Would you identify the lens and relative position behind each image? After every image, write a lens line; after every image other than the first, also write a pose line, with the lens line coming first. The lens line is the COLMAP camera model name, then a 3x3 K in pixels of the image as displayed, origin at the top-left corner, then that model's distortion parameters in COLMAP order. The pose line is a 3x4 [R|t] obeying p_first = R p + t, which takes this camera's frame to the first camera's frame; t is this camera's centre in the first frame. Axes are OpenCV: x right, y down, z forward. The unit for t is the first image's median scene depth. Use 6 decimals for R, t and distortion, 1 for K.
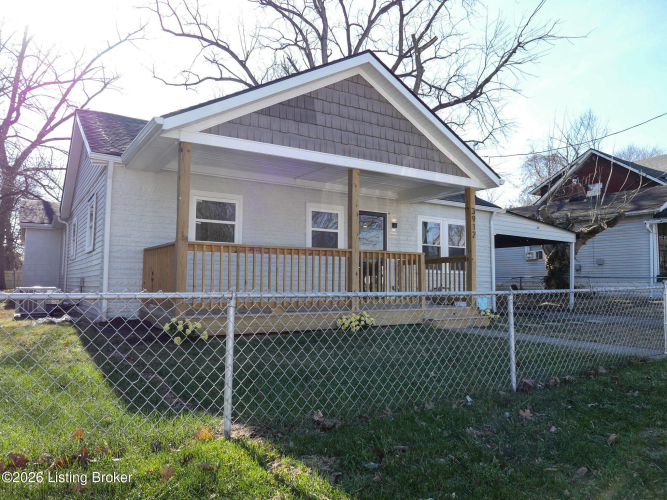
lens RADIAL K [[482.2, 0, 333.7], [0, 482.2, 251.7], [0, 0, 1]] dist [-0.042024, 0.006186]
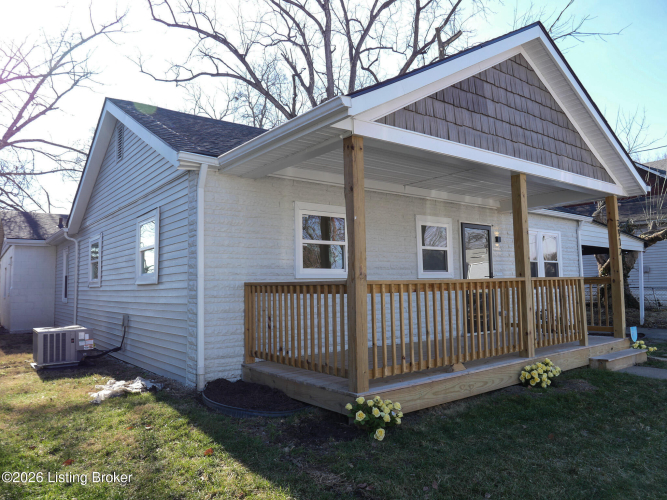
lens RADIAL K [[482.2, 0, 331.9], [0, 482.2, 248.8], [0, 0, 1]] dist [-0.042024, 0.006186]
pose [[0.996467, -0.018145, 0.082007, -0.103631], [0.019144, 0.999752, -0.011403, -0.015211], [-0.081779, 0.012932, 0.996567, 0.081191]]
